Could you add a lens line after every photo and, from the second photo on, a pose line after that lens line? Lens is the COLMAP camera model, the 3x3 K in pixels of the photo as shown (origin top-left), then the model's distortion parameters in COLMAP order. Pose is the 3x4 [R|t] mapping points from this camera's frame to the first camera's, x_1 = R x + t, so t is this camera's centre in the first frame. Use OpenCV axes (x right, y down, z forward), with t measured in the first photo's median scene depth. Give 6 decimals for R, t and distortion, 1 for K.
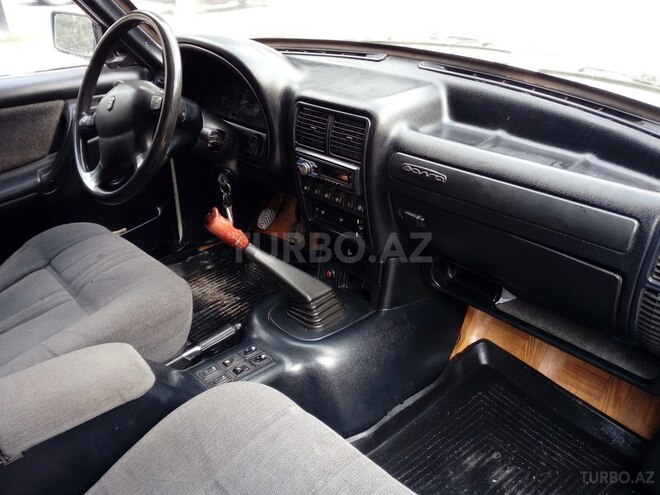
lens RADIAL K [[537.9, 0, 336.6], [0, 537.9, 247.8], [0, 0, 1]] dist [0.071799, -0.135813]
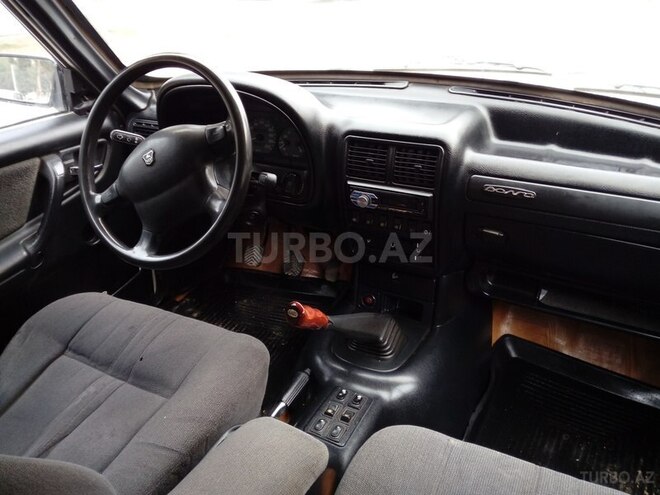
lens RADIAL K [[537.9, 0, 336.6], [0, 537.9, 247.8], [0, 0, 1]] dist [0.071799, -0.135813]
pose [[0.948470, -0.153587, 0.277157, -0.412484], [0.158622, 0.987330, 0.004304, -0.076994], [-0.274307, 0.039880, 0.960815, 0.062329]]
